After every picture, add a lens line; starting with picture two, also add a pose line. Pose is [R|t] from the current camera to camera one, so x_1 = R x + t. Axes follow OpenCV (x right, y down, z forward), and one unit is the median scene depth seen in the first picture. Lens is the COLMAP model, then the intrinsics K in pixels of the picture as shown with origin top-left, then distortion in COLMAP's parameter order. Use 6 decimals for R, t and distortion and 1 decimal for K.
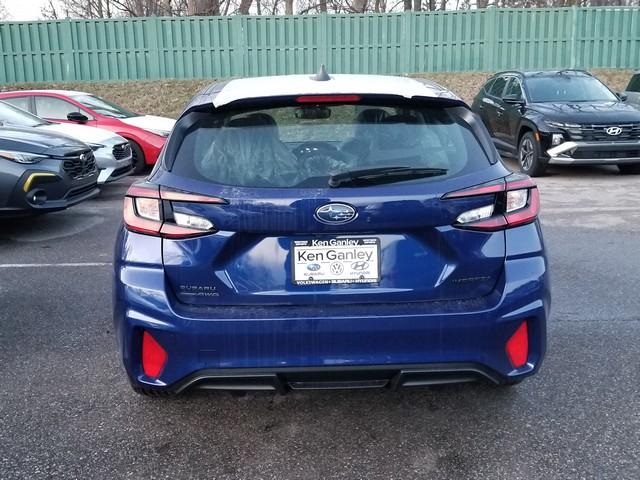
lens RADIAL K [[618.3, 0, 319.8], [0, 618.3, 224.2], [0, 0, 1]] dist [0.001681, -0.004637]
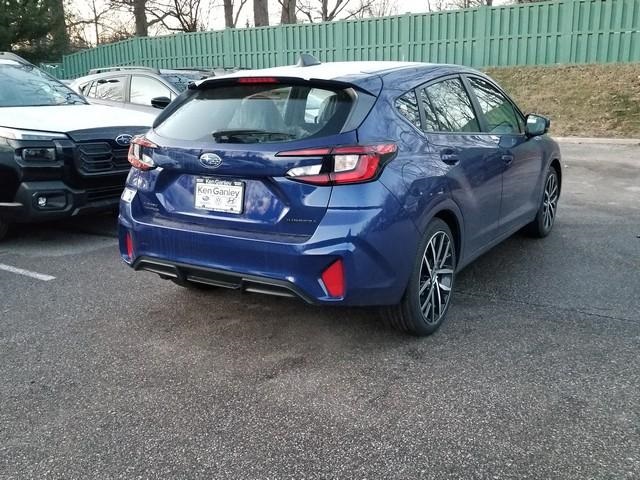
lens RADIAL K [[600.7, 0, 320.0], [0, 600.7, 240.0], [0, 0, 1]] dist [0.014309, -0.004799]
pose [[0.851039, 0.139589, -0.506209, 0.928583], [-0.115061, 0.990164, 0.079601, 0.023665], [0.512341, -0.009499, 0.858729, -0.065160]]
